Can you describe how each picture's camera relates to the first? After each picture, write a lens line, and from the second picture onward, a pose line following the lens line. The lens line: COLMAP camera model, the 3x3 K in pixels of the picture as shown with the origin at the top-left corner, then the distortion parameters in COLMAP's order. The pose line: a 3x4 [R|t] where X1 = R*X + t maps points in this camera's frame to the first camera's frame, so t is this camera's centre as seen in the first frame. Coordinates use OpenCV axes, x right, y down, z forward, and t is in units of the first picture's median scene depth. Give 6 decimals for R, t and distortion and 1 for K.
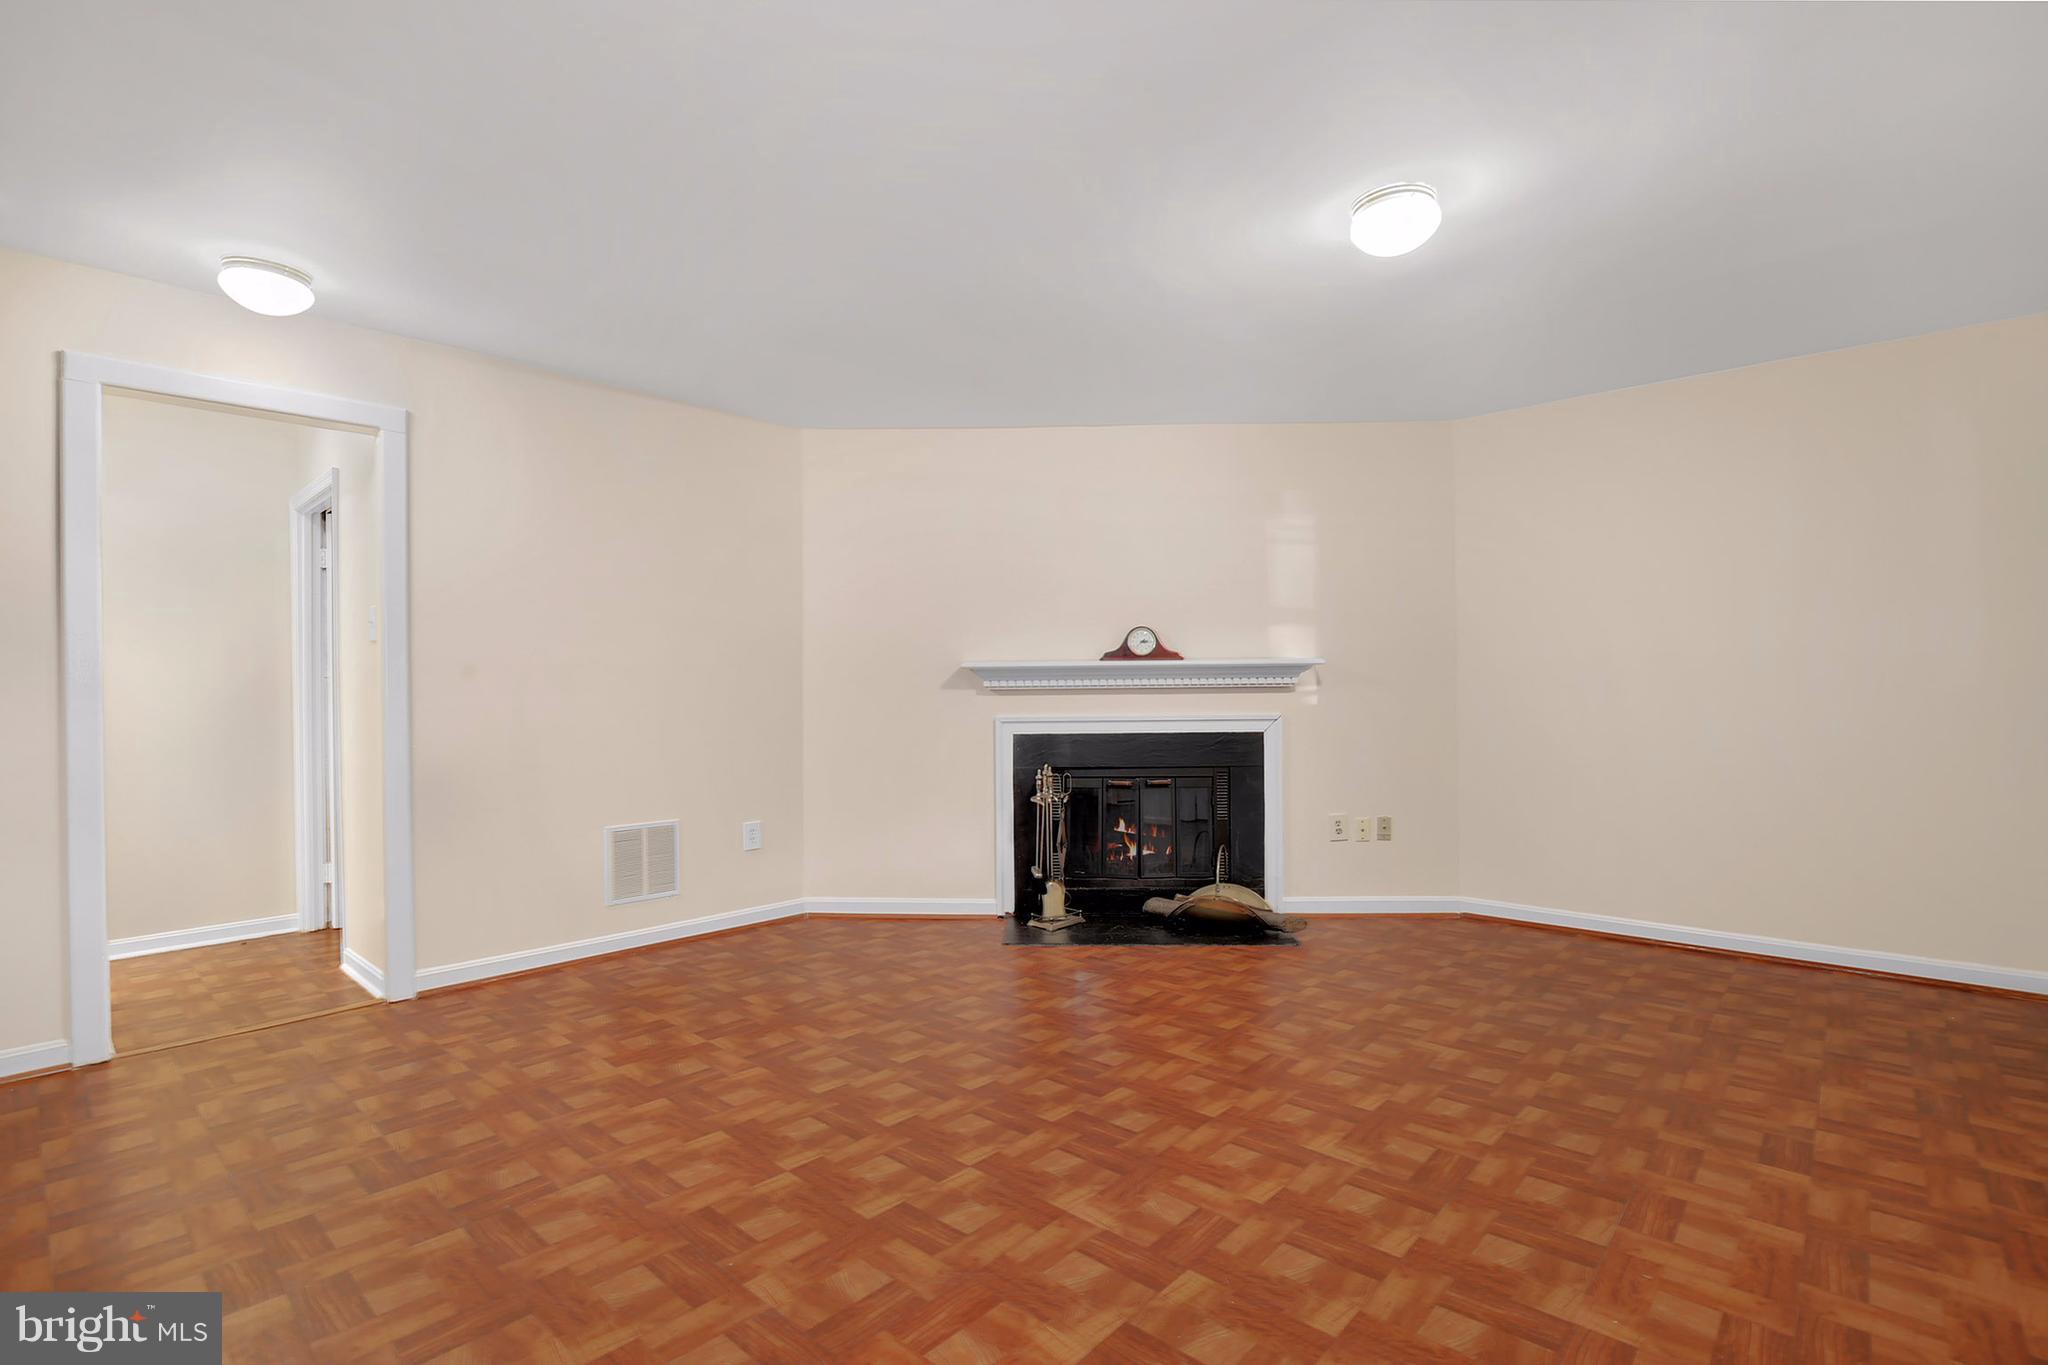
lens RADIAL K [[957.7, 0, 1026.0], [0, 957.7, 732.8], [0, 0, 1]] dist [-0.027622, 0.000600]
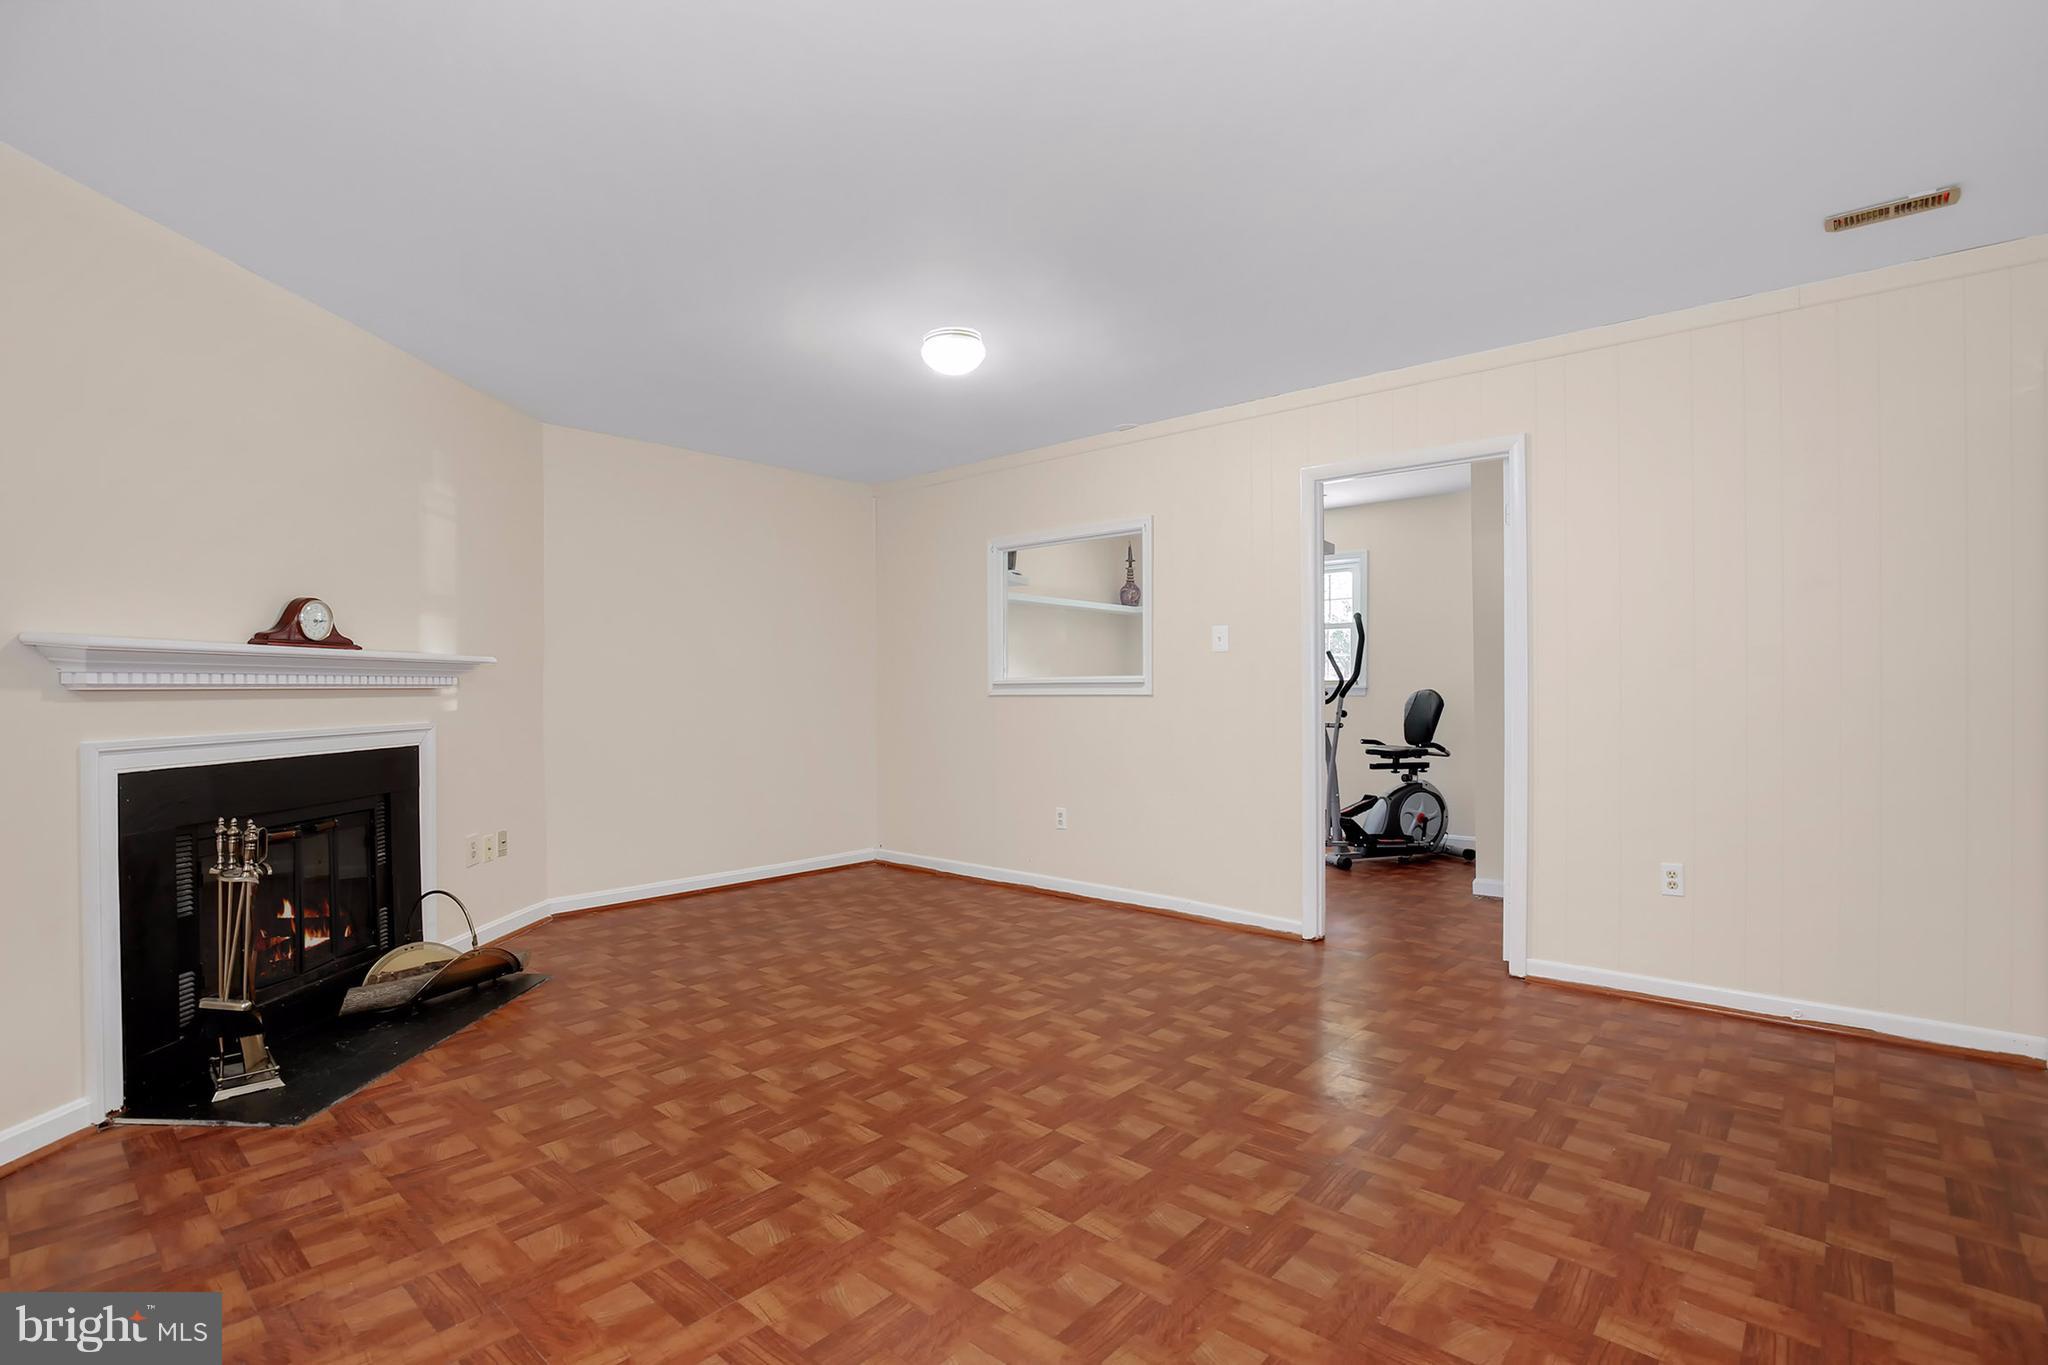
lens RADIAL K [[957.7, 0, 1026.0], [0, 957.7, 732.8], [0, 0, 1]] dist [-0.027622, 0.000600]
pose [[-0.029049, -0.034766, 0.998973, -0.864276], [0.042867, 0.998432, 0.035993, -0.028196], [-0.998658, 0.043868, -0.027513, 0.799594]]
